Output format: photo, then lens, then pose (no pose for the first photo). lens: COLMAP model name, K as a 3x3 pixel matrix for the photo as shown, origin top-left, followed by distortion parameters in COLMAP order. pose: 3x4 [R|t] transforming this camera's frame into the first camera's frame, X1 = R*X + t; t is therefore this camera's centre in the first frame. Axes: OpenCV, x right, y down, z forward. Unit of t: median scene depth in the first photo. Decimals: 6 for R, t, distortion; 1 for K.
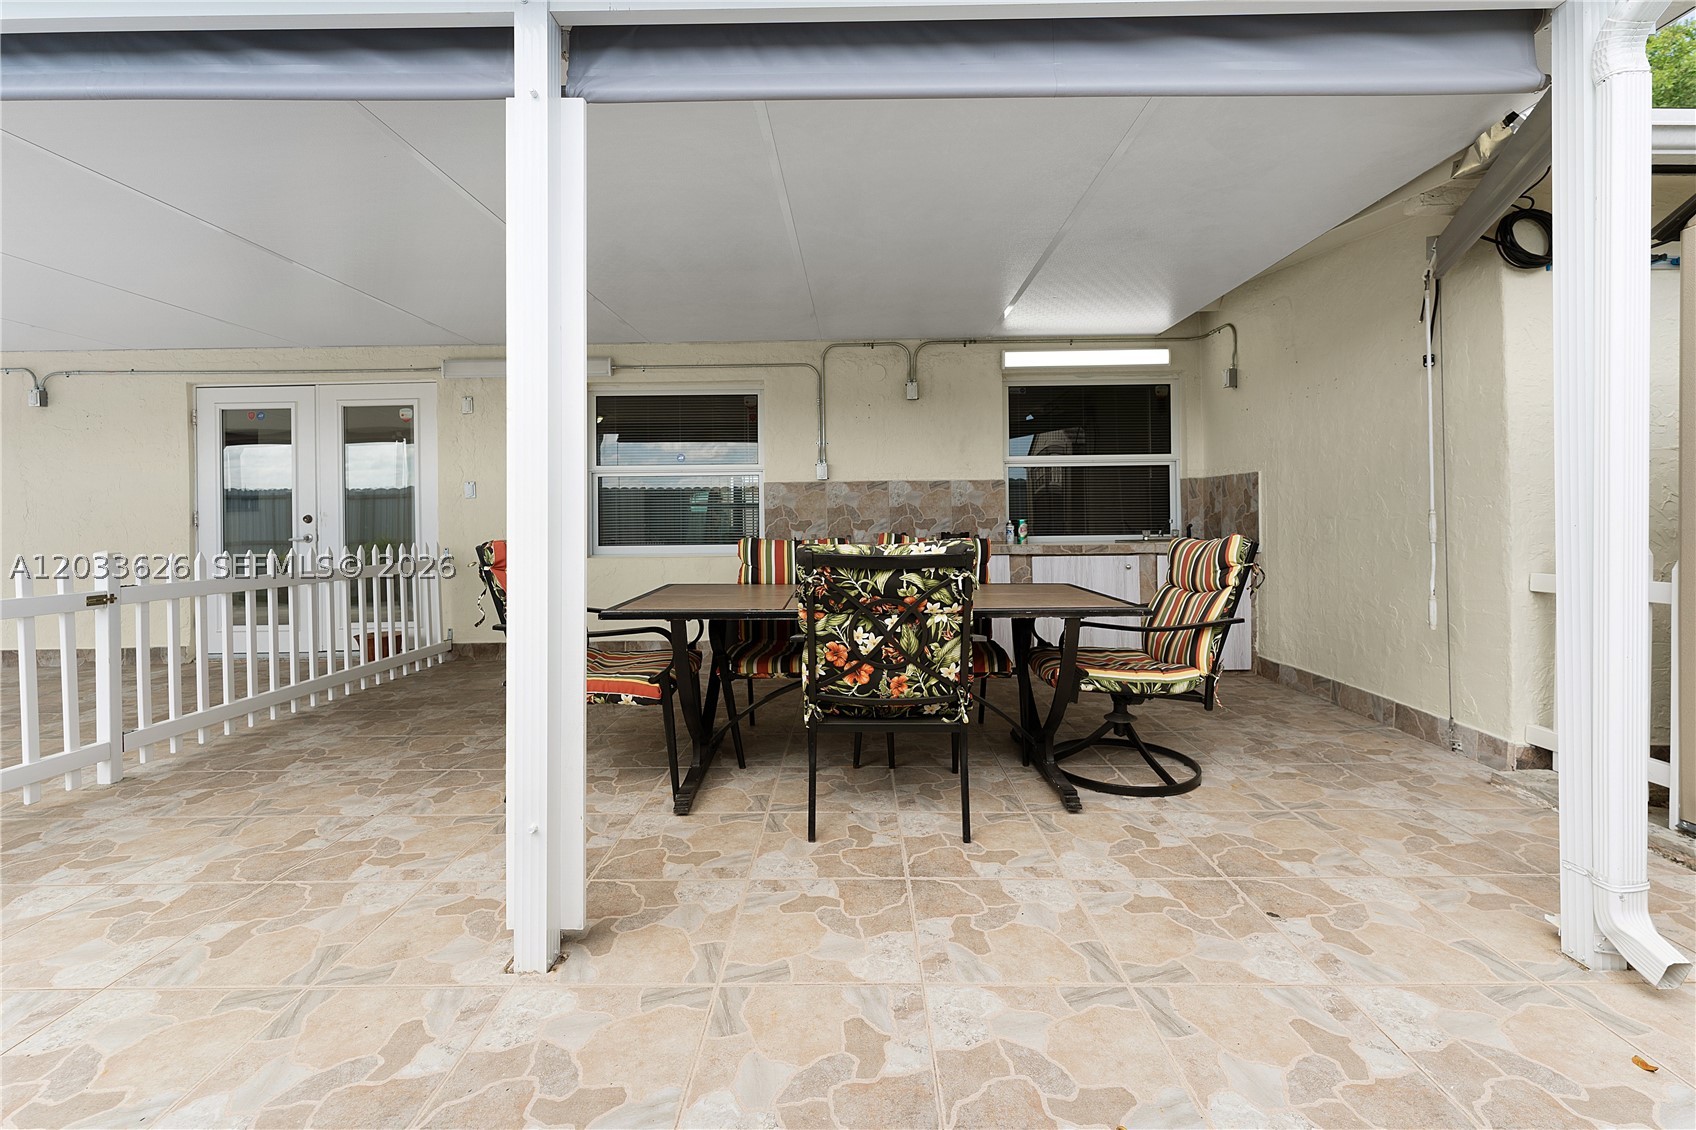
lens RADIAL K [[710.1, 0, 853.5], [0, 710.1, 525.1], [0, 0, 1]] dist [0.002402, 0.000193]
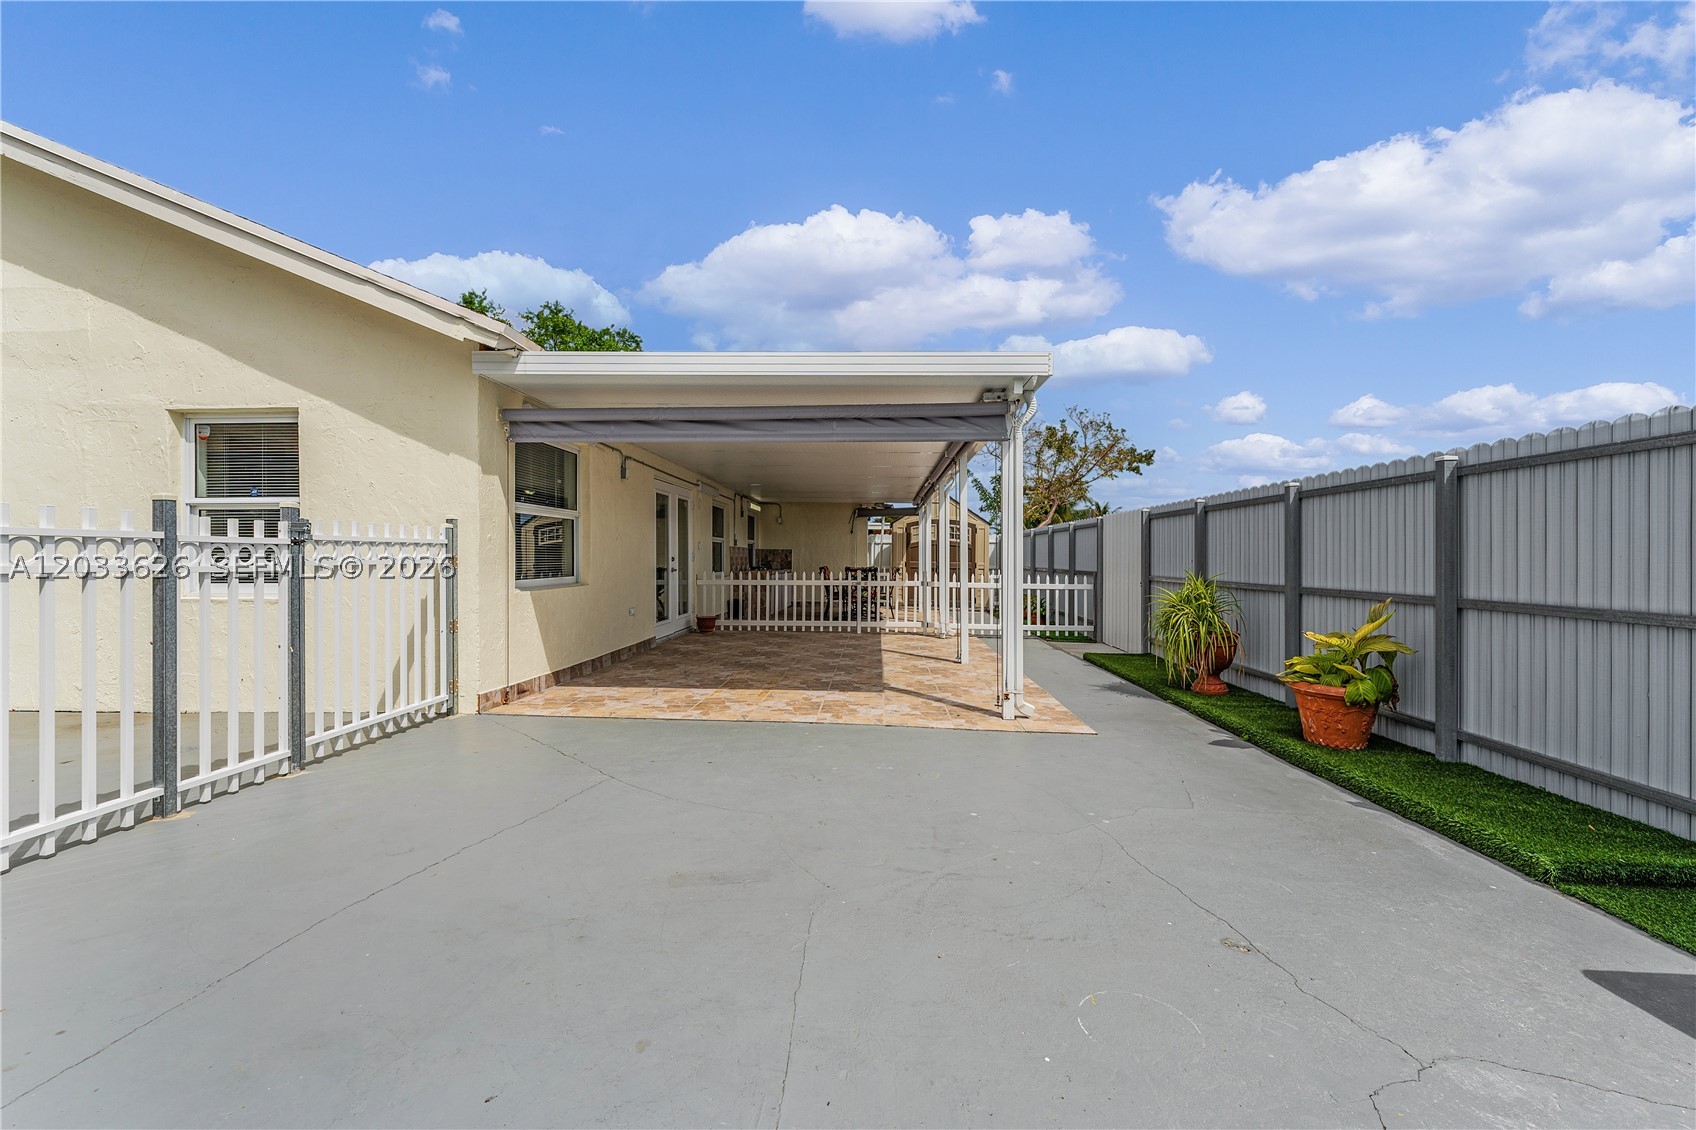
lens RADIAL K [[694.9, 0, 845.0], [0, 694.9, 563.9], [0, 0, 1]] dist [0.004197, 0.000111]
pose [[0.040439, 0.004433, 0.999172, -2.538480], [0.006795, 0.999966, -0.004711, 0.014767], [-0.999159, 0.006980, 0.040408, 0.510416]]
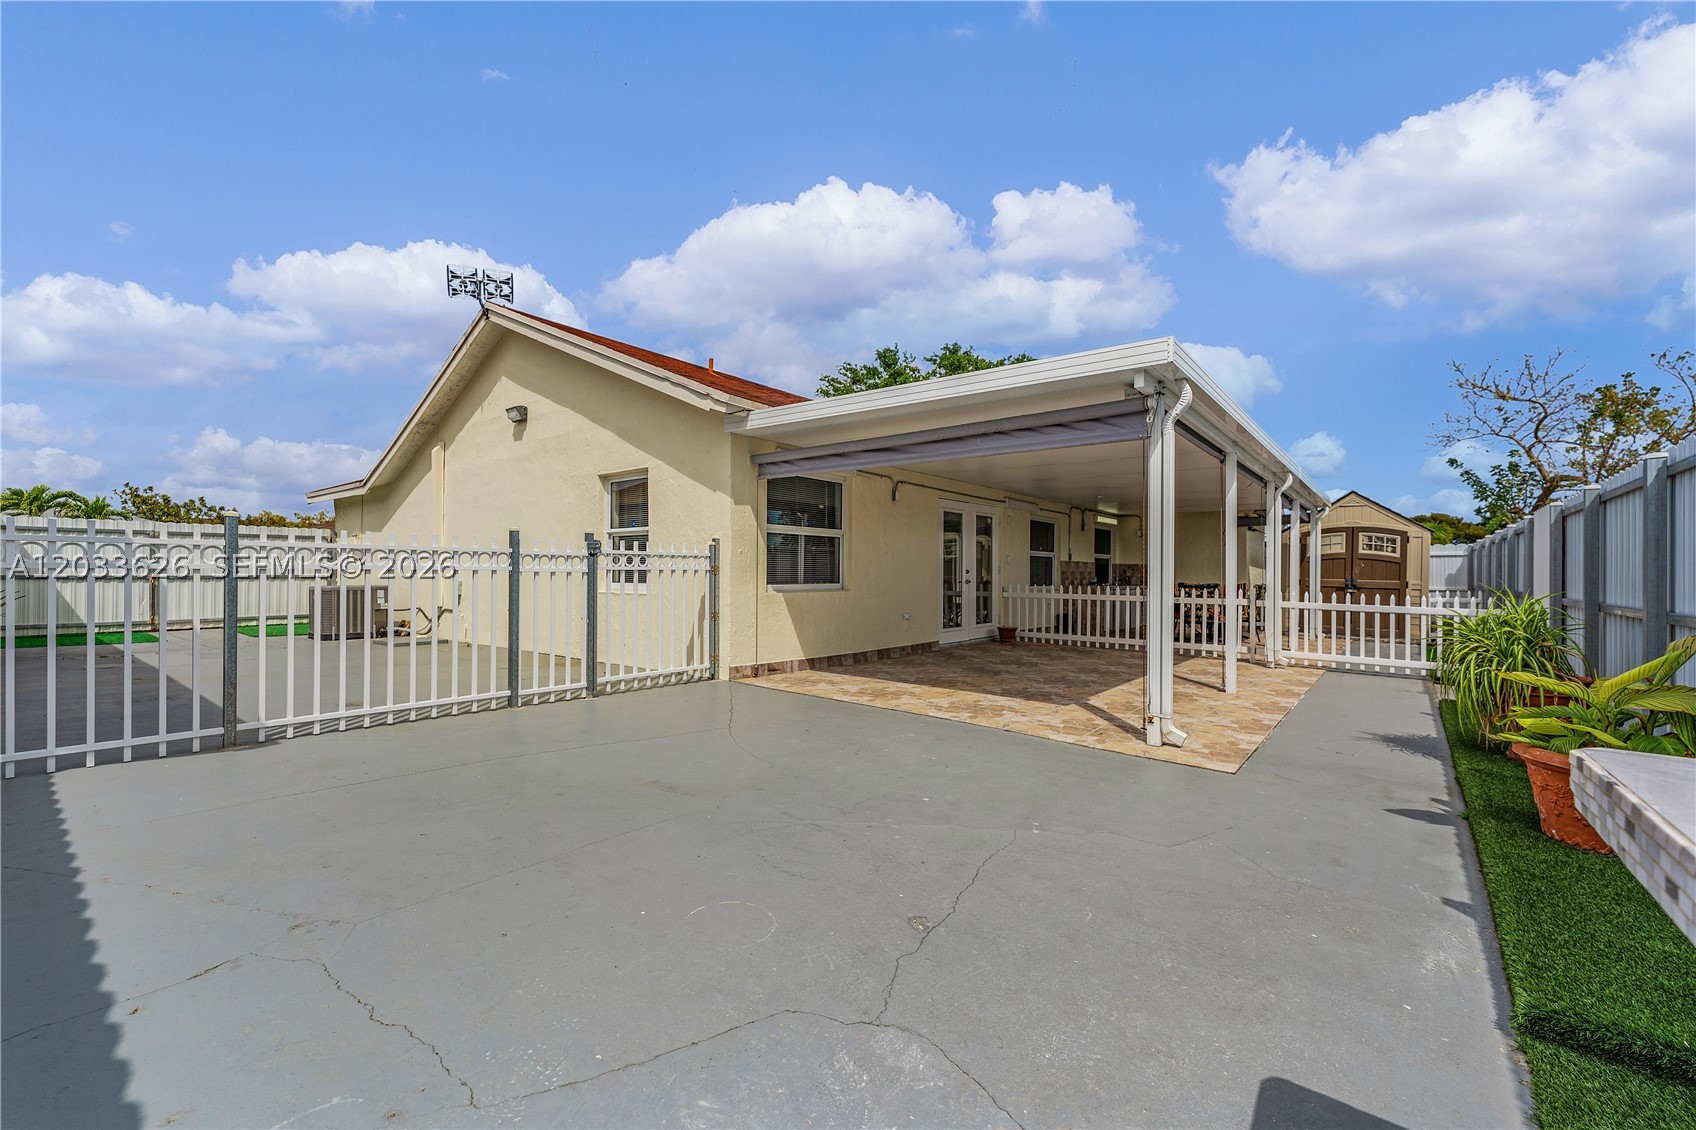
lens RADIAL K [[692.6, 0, 849.8], [0, 692.6, 574.8], [0, 0, 1]] dist [0.004866, 0.000140]
pose [[0.615999, 0.016190, 0.787580, -2.491322], [-0.009947, 0.999869, -0.012773, 0.027915], [-0.787684, 0.000034, 0.616080, 0.098783]]
